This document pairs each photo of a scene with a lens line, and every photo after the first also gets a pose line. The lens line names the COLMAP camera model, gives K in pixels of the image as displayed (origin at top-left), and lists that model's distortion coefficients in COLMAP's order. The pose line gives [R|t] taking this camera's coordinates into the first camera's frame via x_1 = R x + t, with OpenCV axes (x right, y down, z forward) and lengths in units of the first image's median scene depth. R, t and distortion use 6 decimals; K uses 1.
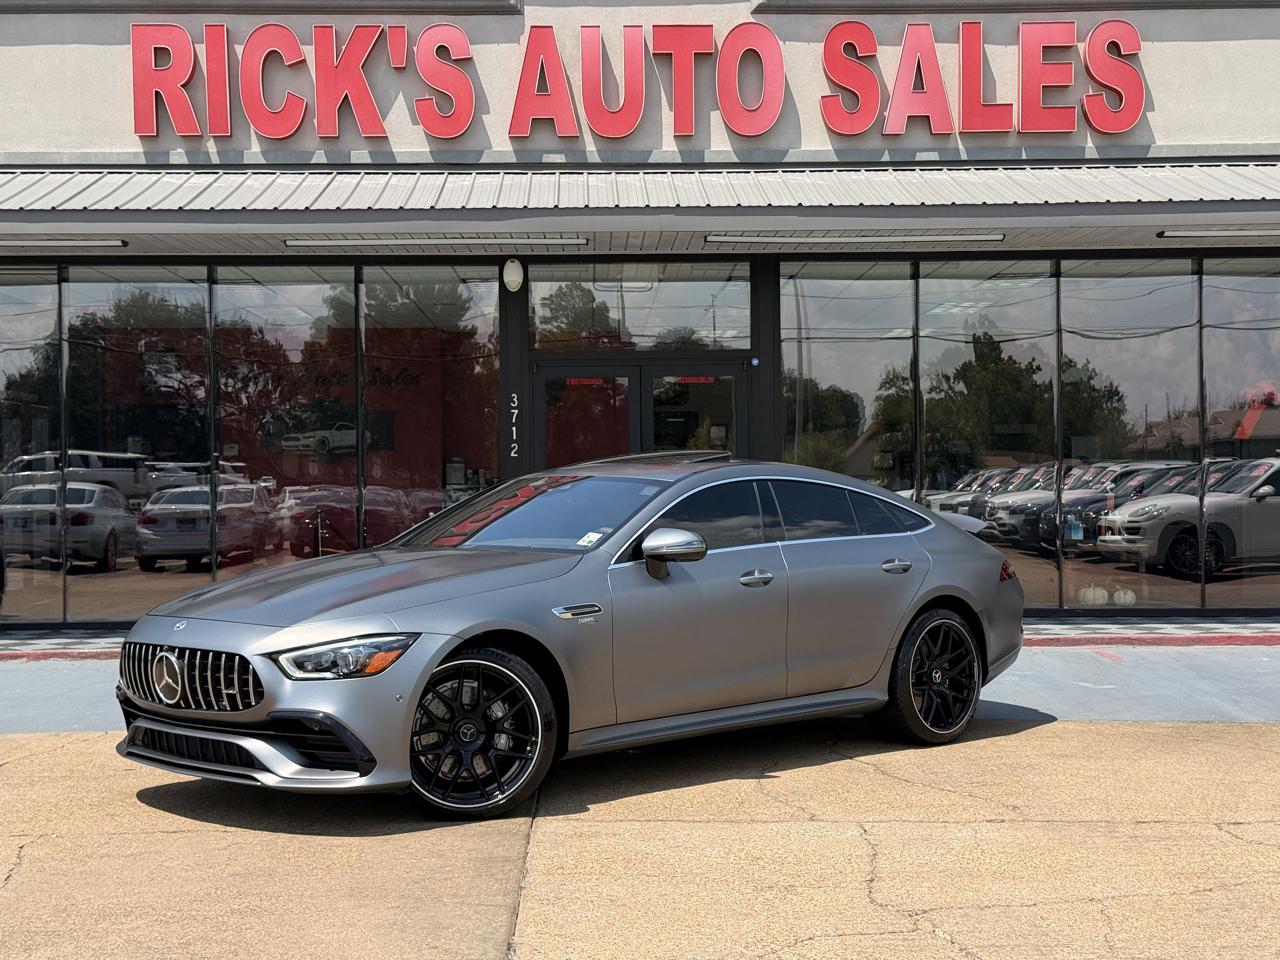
lens RADIAL K [[1835.1, 0, 670.1], [0, 1835.1, 480.1], [0, 0, 1]] dist [0.215865, 0.053178]
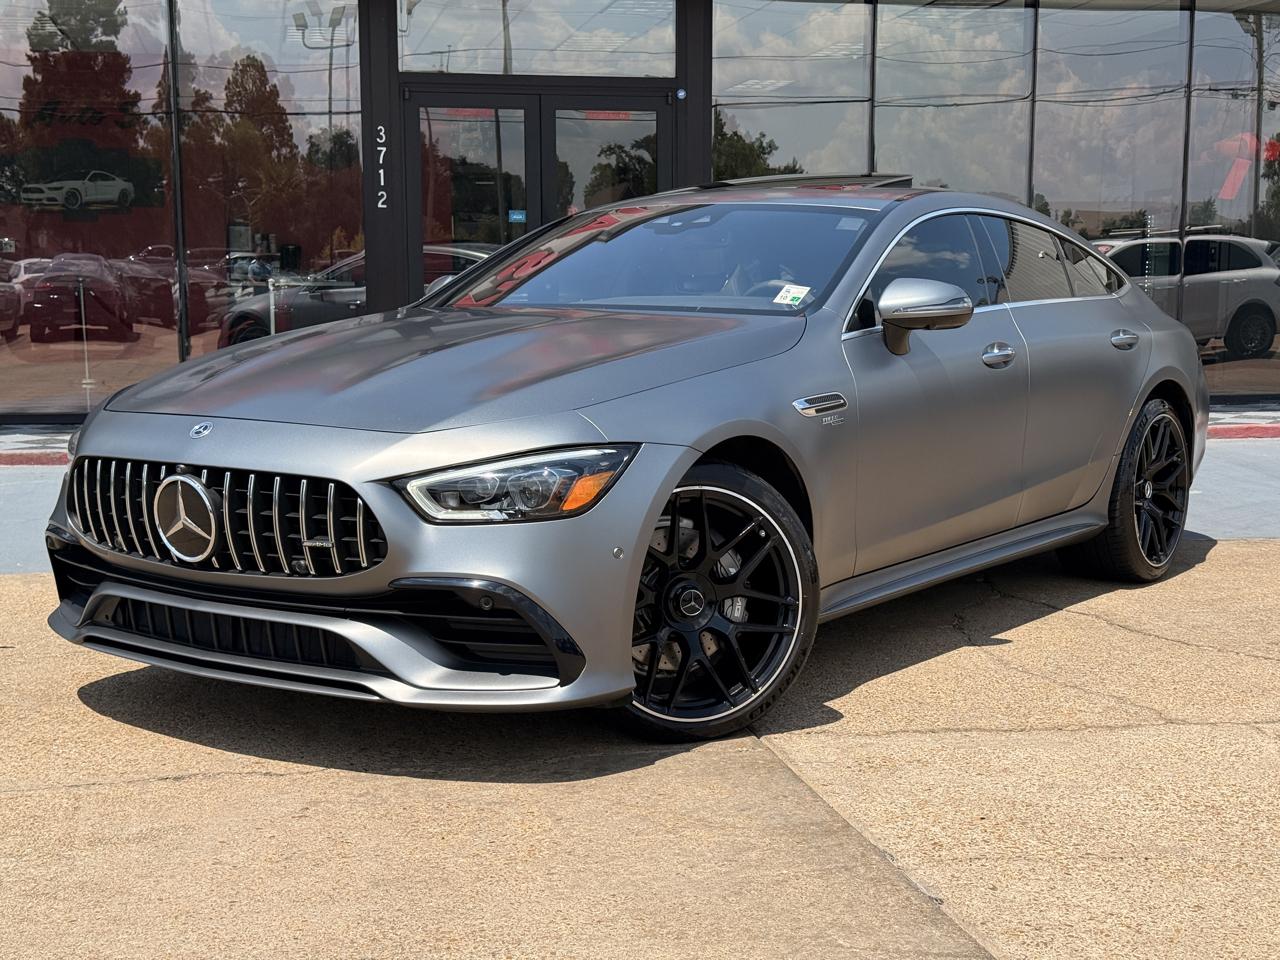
lens RADIAL K [[1782.0, 0, 640.0], [0, 1782.0, 480.0], [0, 0, 1]] dist [0.191702, -0.519942]
pose [[0.981609, -0.012271, 0.190507, -0.224991], [-0.009224, 0.993718, 0.111533, 0.028582], [-0.190678, -0.111239, 0.975330, 0.406250]]
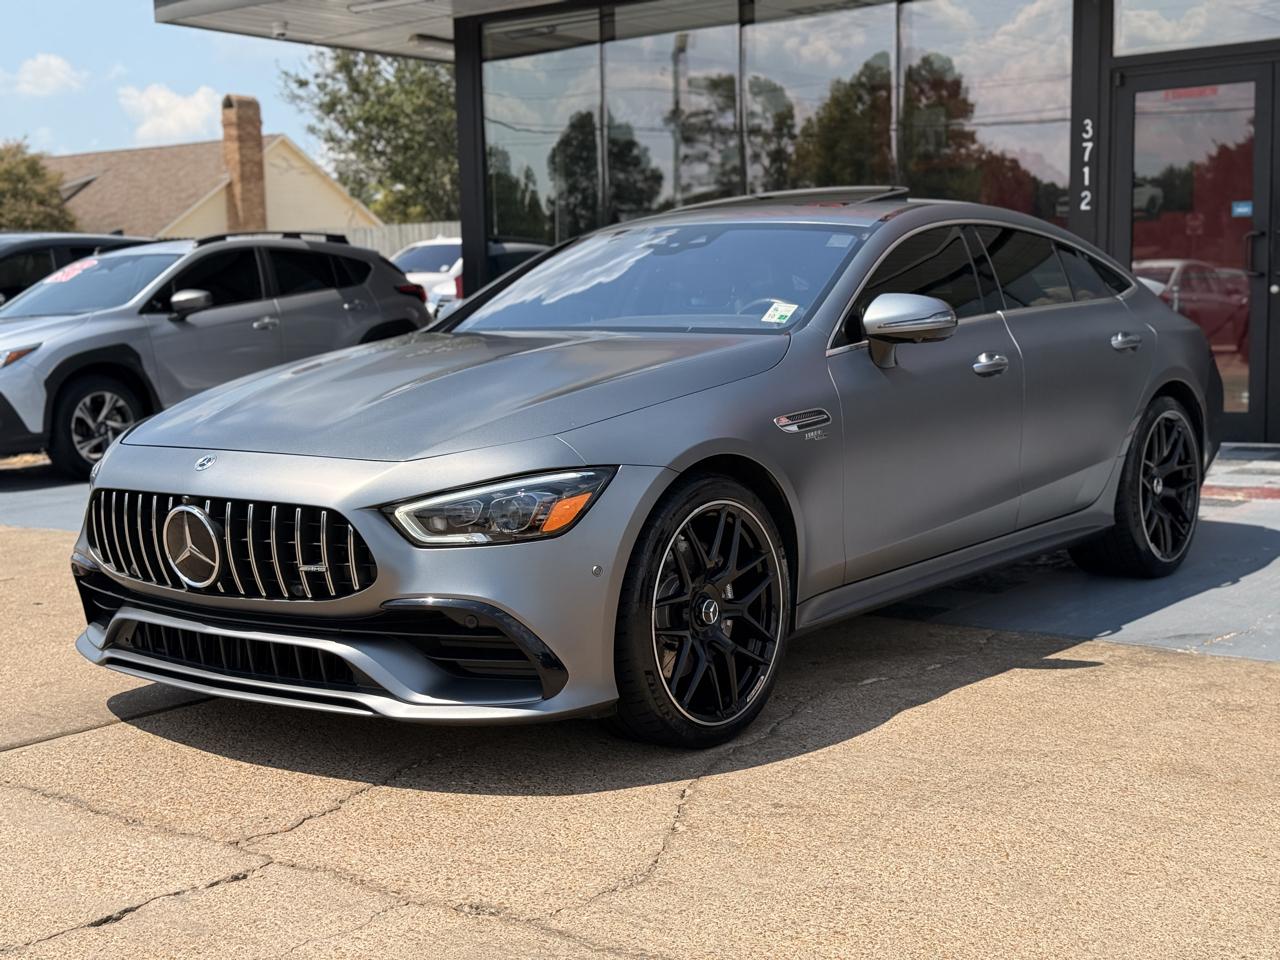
lens RADIAL K [[1782.0, 0, 640.0], [0, 1782.0, 480.0], [0, 0, 1]] dist [0.191702, -0.519942]
pose [[0.988740, -0.036436, 0.145140, -0.197897], [0.019782, 0.993218, 0.114576, 0.017952], [-0.148331, -0.110415, 0.982755, 0.377162]]
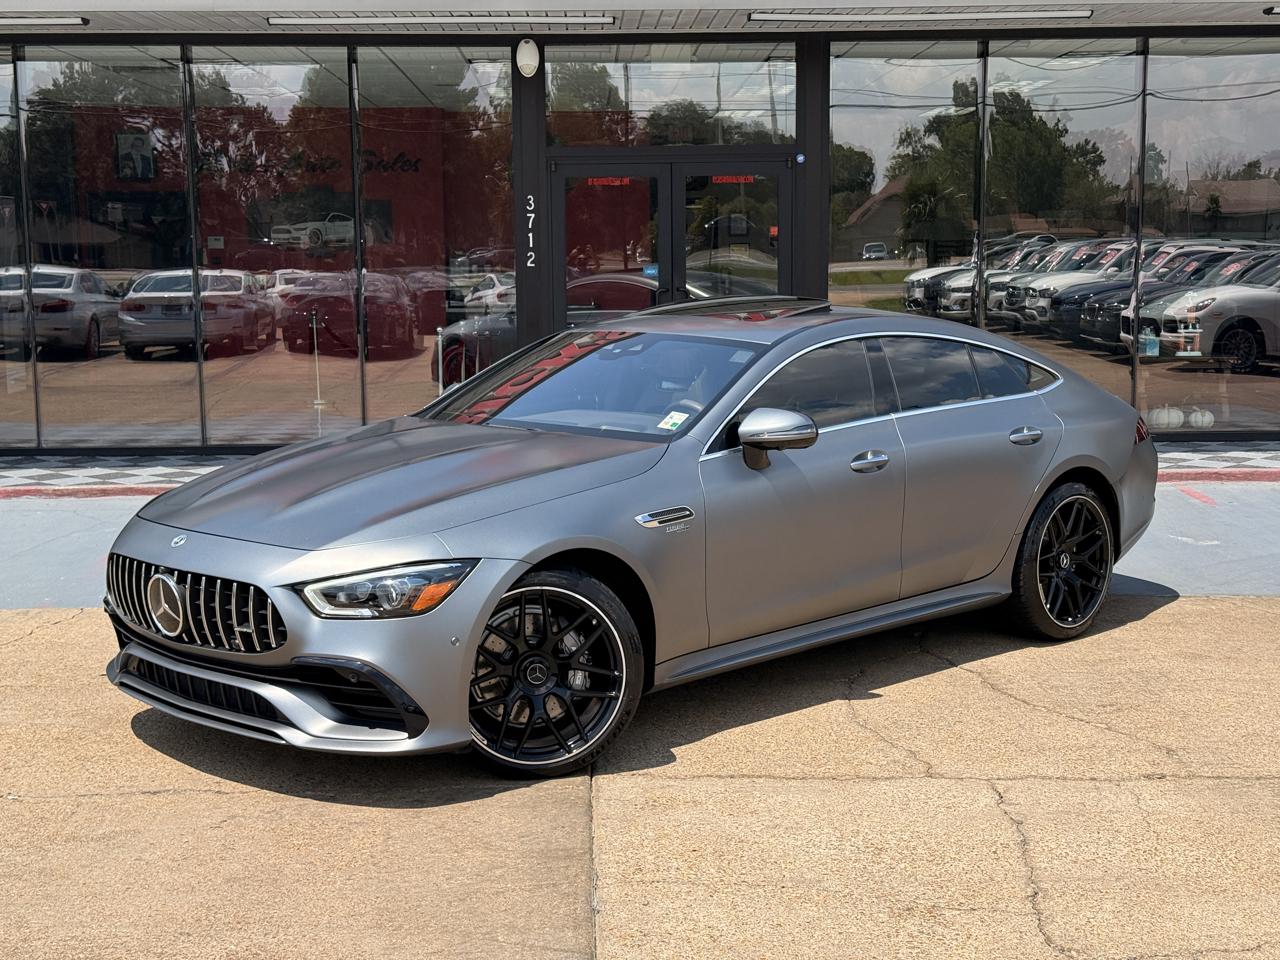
lens RADIAL K [[1823.2, 0, 656.4], [0, 1823.2, 453.7], [0, 0, 1]] dist [0.131643, -0.076516]
pose [[0.999935, -0.001475, 0.011294, -0.062250], [0.000121, 0.992901, 0.118946, -0.051307], [-0.011389, -0.118937, 0.992836, 0.203893]]
